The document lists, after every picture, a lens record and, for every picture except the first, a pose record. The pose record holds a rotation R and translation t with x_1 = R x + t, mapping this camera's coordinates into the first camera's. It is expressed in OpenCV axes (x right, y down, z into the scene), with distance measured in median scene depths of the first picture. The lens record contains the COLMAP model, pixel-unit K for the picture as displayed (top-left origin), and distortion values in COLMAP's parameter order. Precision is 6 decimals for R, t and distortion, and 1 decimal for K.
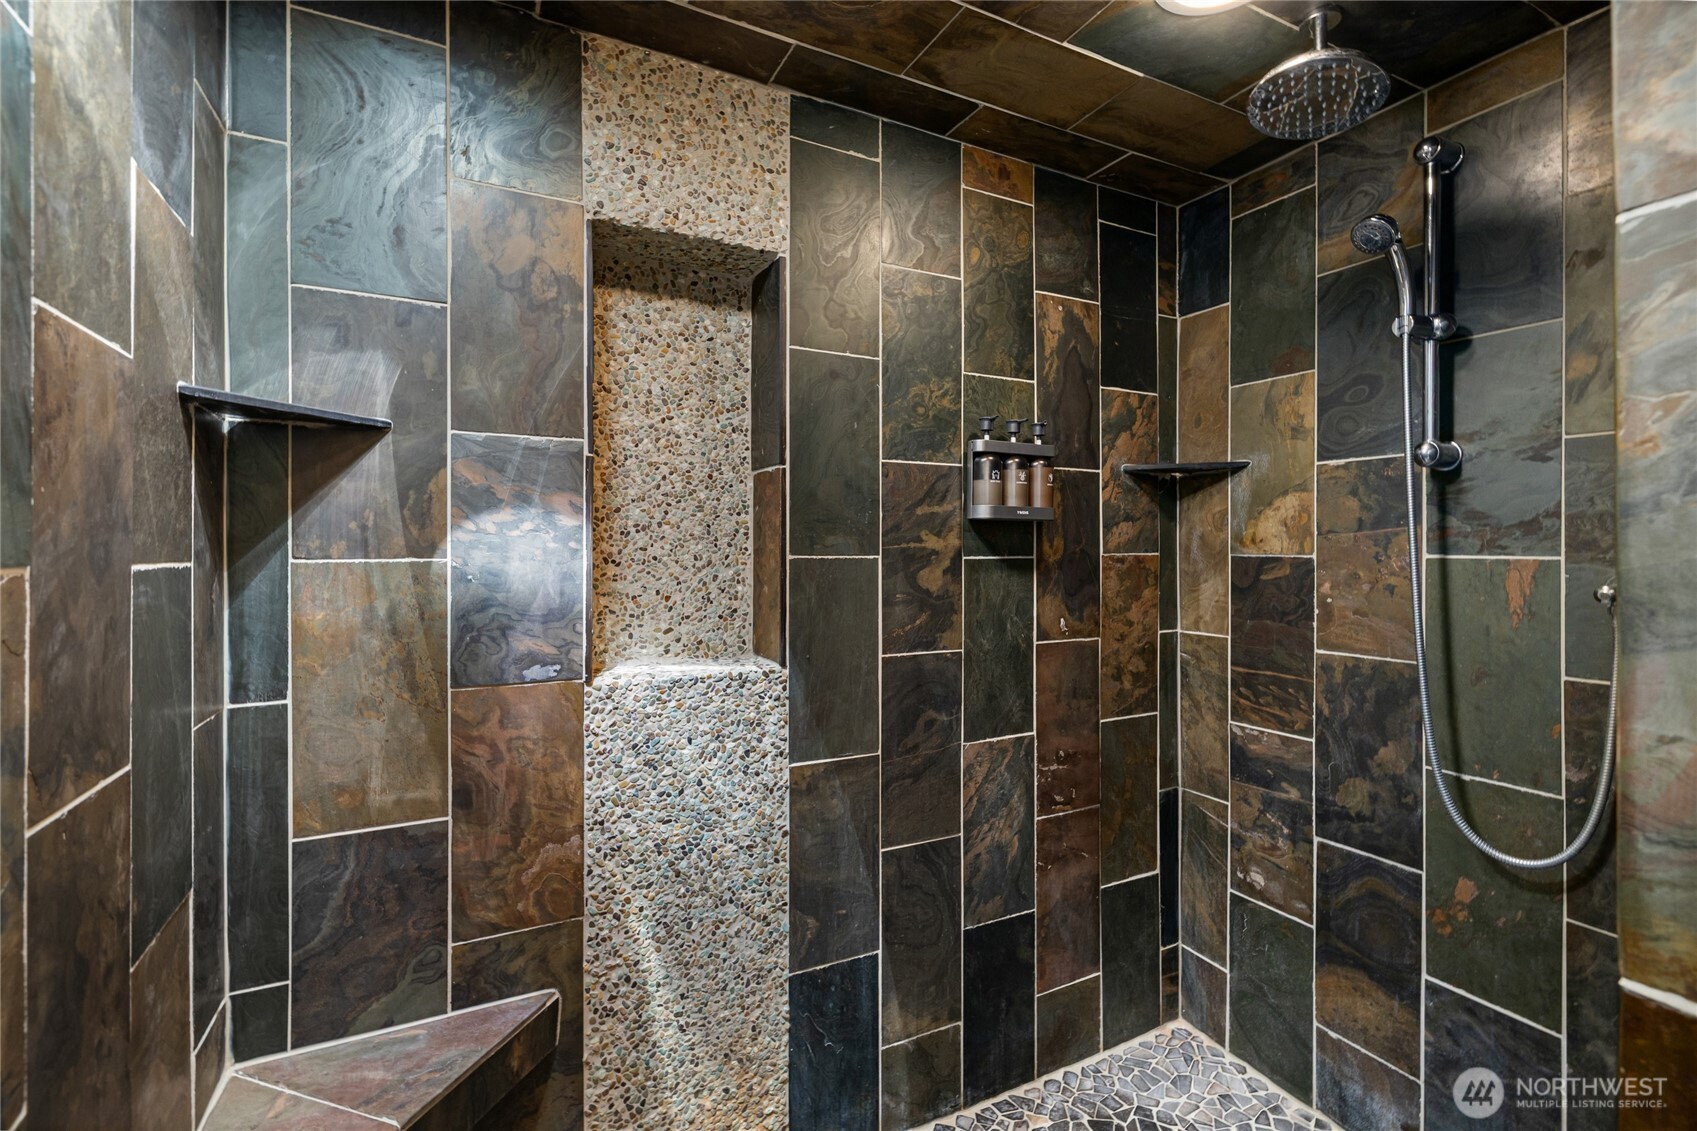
lens RADIAL K [[753.5, 0, 846.6], [0, 753.5, 550.2], [0, 0, 1]] dist [-0.000353, 0.000167]
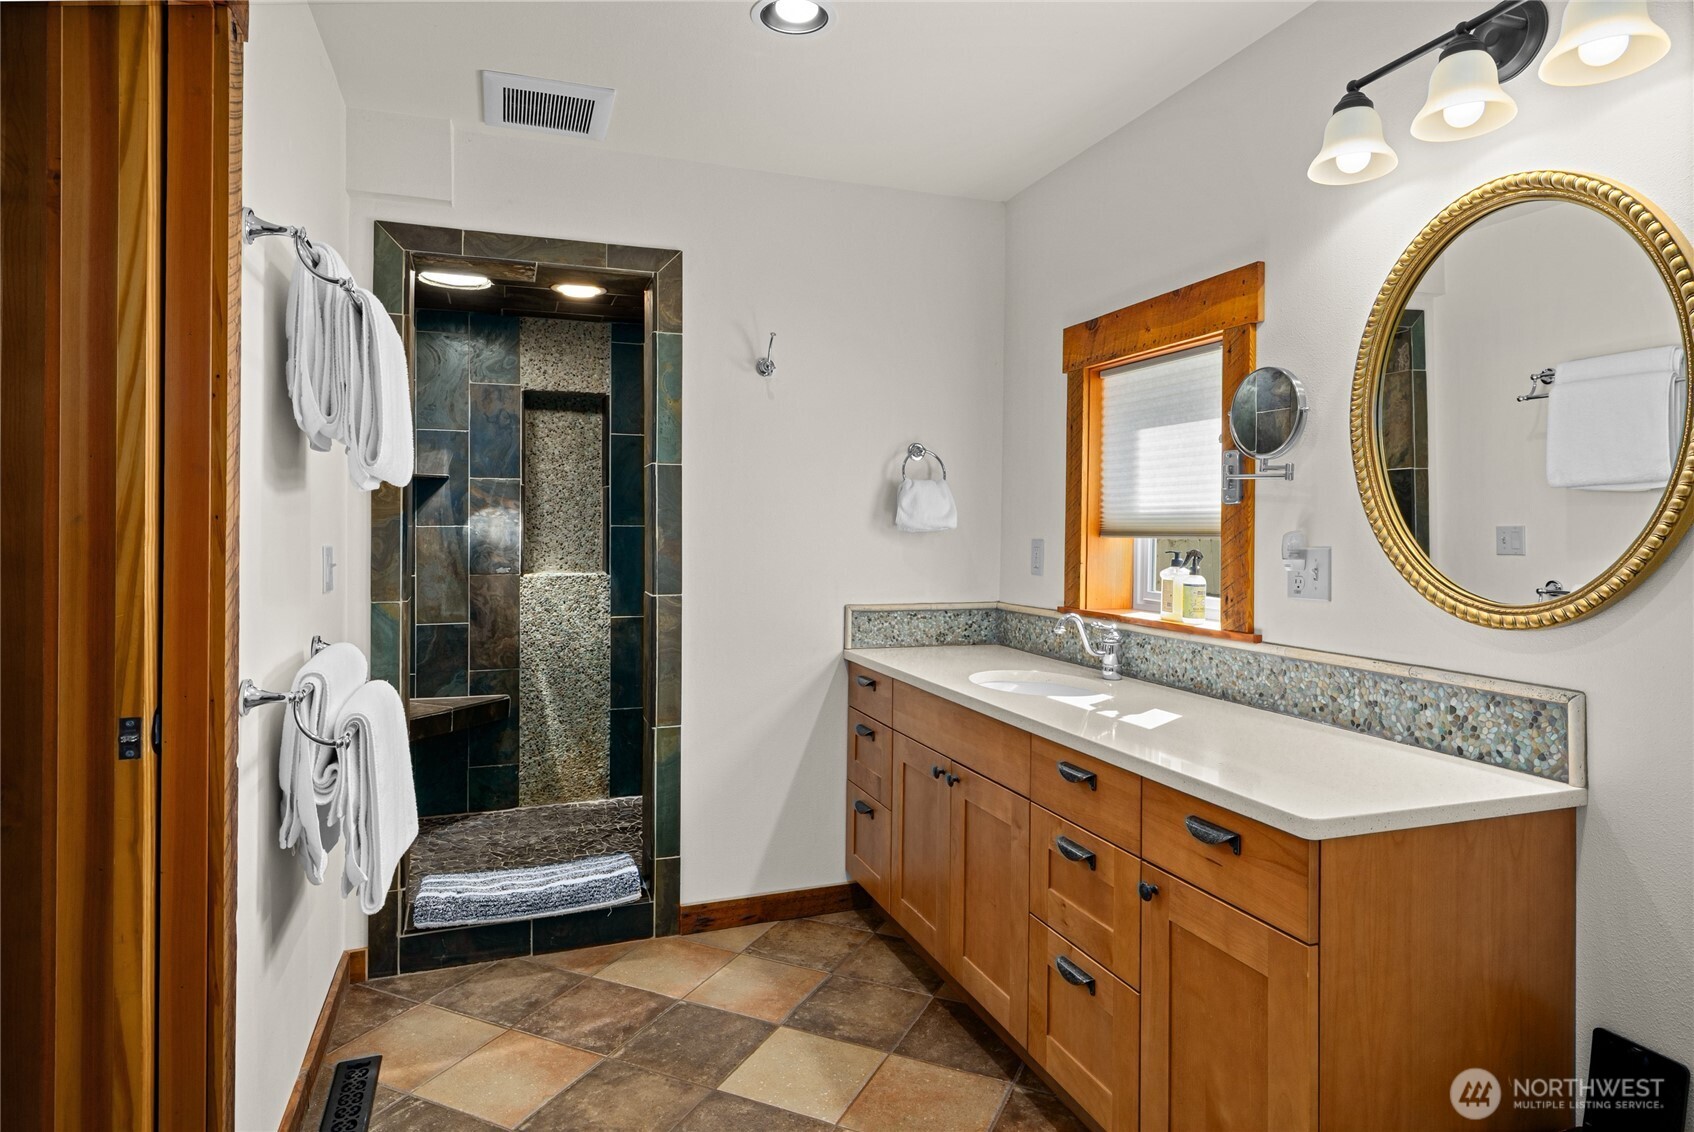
lens RADIAL K [[1001.7, 0, 860.5], [0, 1001.7, 514.6], [0, 0, 1]] dist [0.009462, -0.006703]
pose [[0.991161, -0.002076, -0.132648, 1.231848], [0.000906, 0.999960, -0.008885, 0.002635], [0.132661, 0.008687, 0.991123, -2.185276]]
